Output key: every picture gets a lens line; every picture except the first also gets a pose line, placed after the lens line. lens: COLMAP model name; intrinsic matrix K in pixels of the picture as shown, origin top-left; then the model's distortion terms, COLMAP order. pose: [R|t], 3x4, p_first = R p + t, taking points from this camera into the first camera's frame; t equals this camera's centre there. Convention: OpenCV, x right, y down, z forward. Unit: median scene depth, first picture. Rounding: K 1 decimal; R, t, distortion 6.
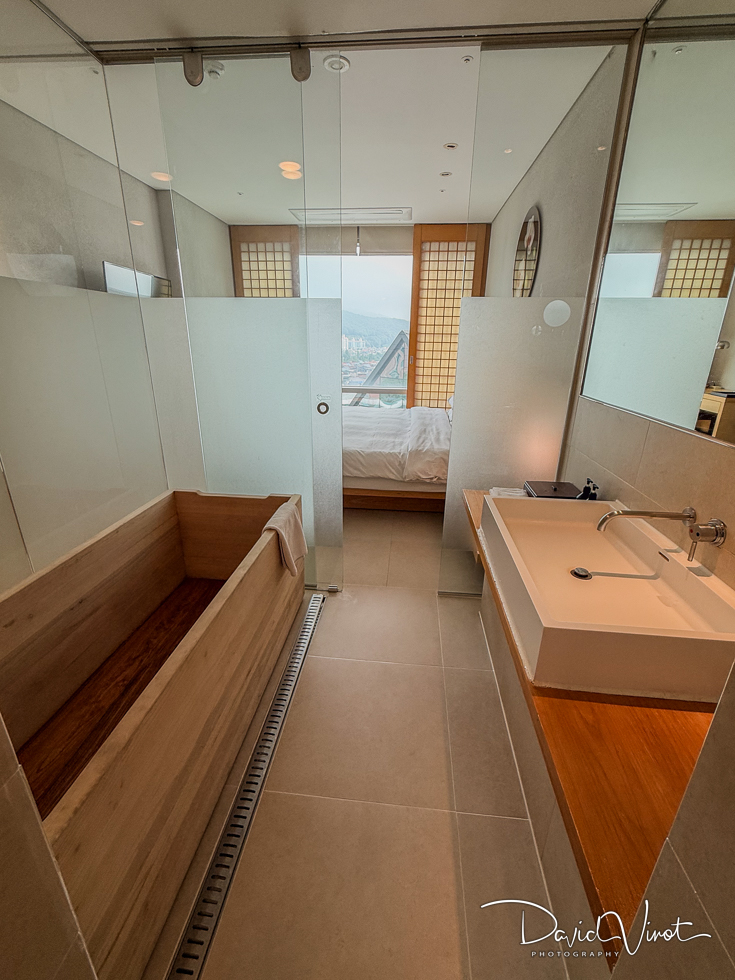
lens RADIAL K [[417.1, 0, 371.1], [0, 417.1, 494.8], [0, 0, 1]] dist [-0.000633, -0.000162]
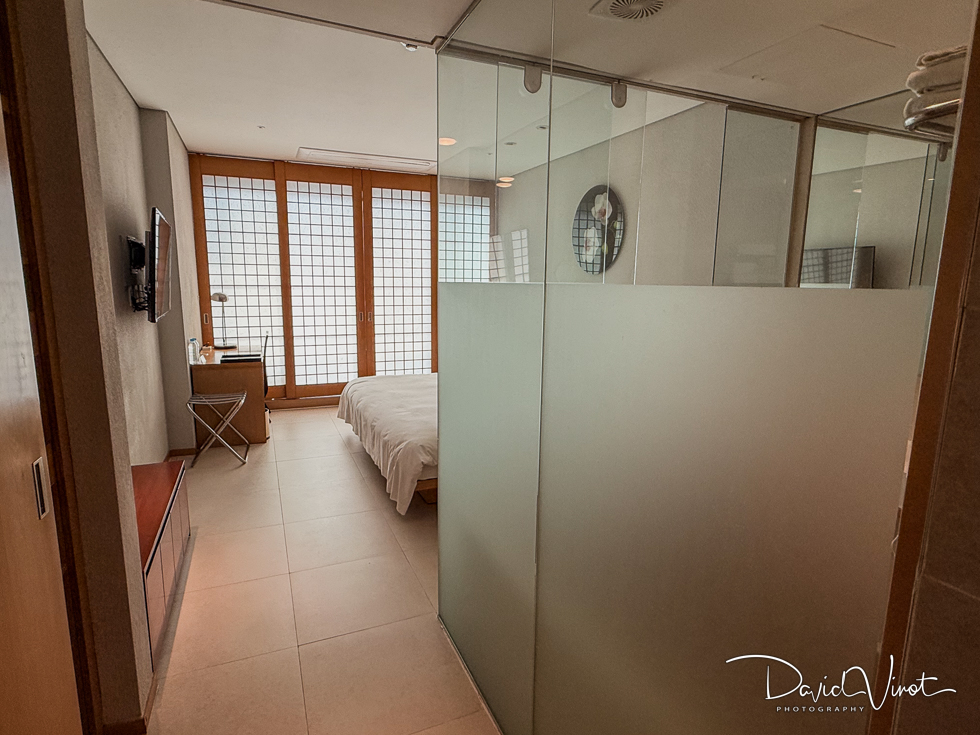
lens RADIAL K [[516.1, 0, 480.8], [0, 516.1, 368.4], [0, 0, 1]] dist [-0.000990, -0.000152]
pose [[0.879067, -0.082626, 0.469483, -0.338062], [0.164315, 0.977027, -0.135714, -0.051392], [-0.447484, 0.196445, 0.872449, 0.027412]]
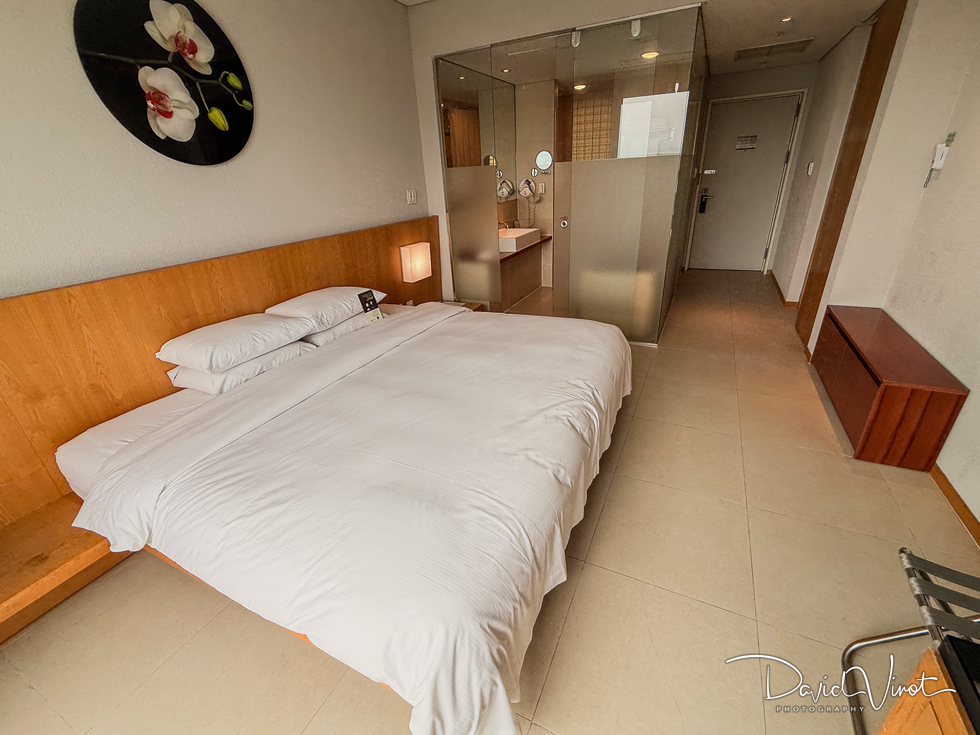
lens RADIAL K [[424.6, 0, 488.8], [0, 424.6, 366.7], [0, 0, 1]] dist [-0.000233, -0.000918]
pose [[-0.932373, -0.118033, 0.341684, -0.178127], [0.163812, 0.704626, 0.690411, -0.380086], [-0.322251, 0.699693, -0.637639, 0.939863]]
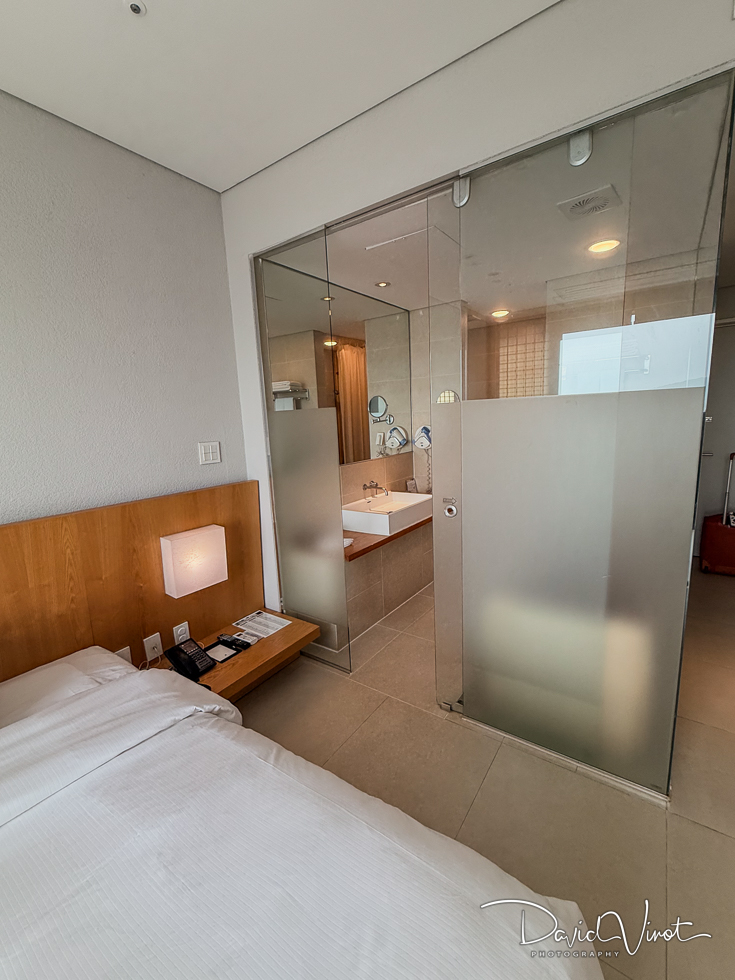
lens RADIAL K [[416.6, 0, 367.5], [0, 416.6, 490.0], [0, 0, 1]] dist [-0.001594, -0.000216]
pose [[-0.863697, -0.060181, 0.500406, -0.147613], [0.209148, 0.860532, 0.464479, -0.253191], [-0.458569, 0.505828, -0.730652, 0.609318]]
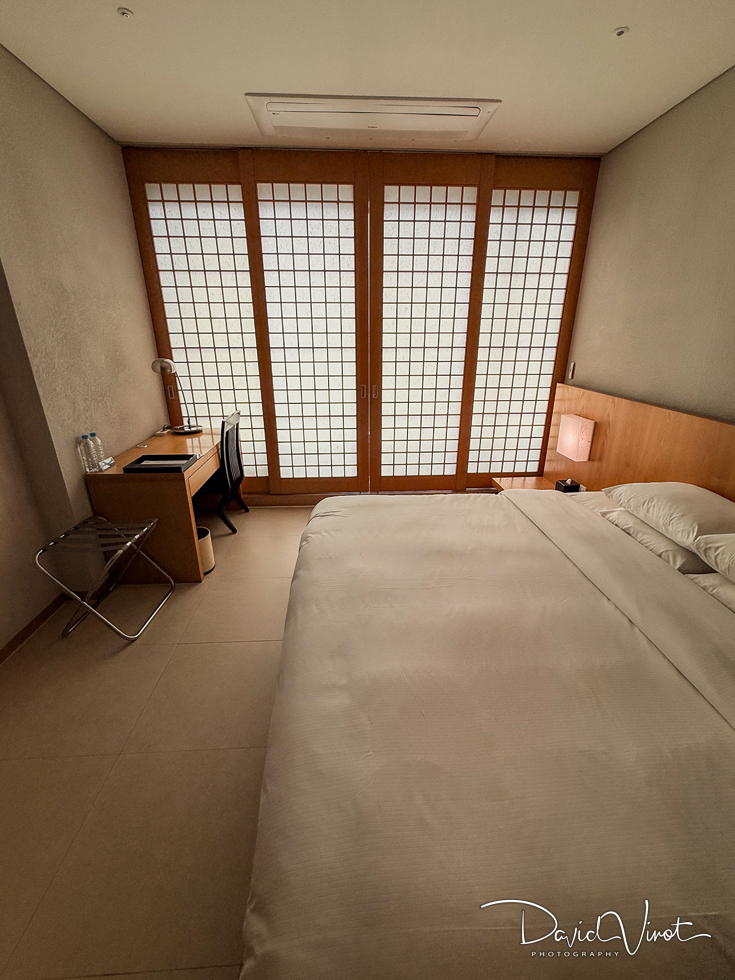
lens RADIAL K [[411.1, 0, 366.5], [0, 411.1, 491.8], [0, 0, 1]] dist [-0.000354, -0.000663]
pose [[0.988990, -0.065519, 0.132690, -0.129757], [0.064045, 0.997829, 0.015350, -0.202033], [-0.133408, -0.006683, 0.991039, 0.440547]]
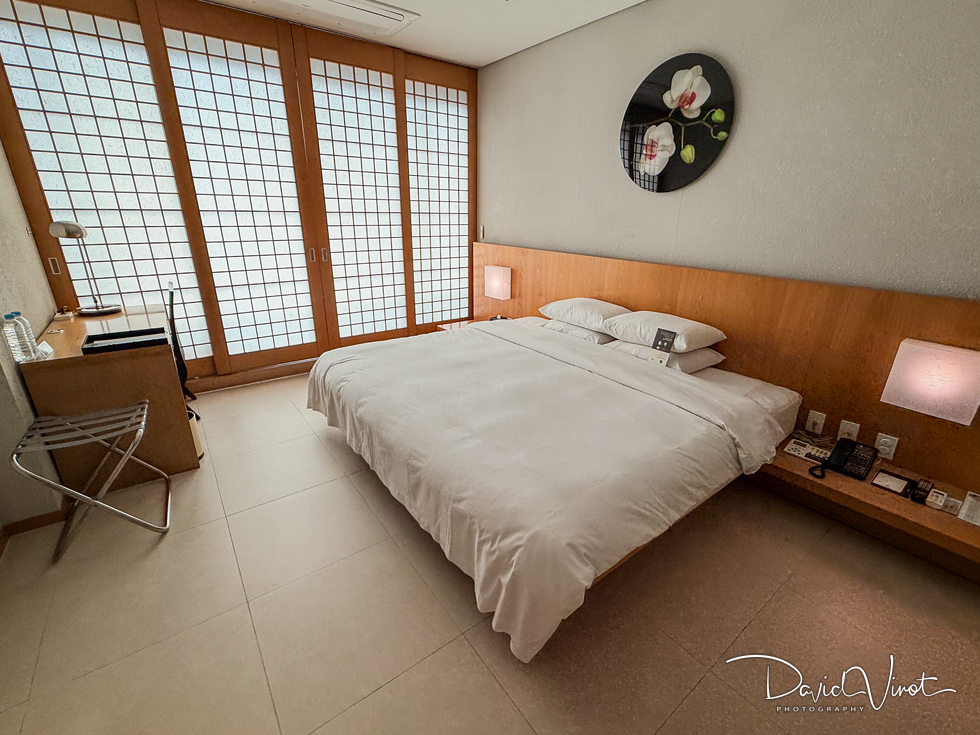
lens RADIAL K [[424.6, 0, 488.8], [0, 424.6, 366.7], [0, 0, 1]] dist [-0.000233, -0.000918]
pose [[0.742148, -0.233005, 0.628430, -0.291159], [0.229040, 0.969347, 0.088922, -0.174513], [-0.629886, 0.077943, 0.772767, 0.398455]]
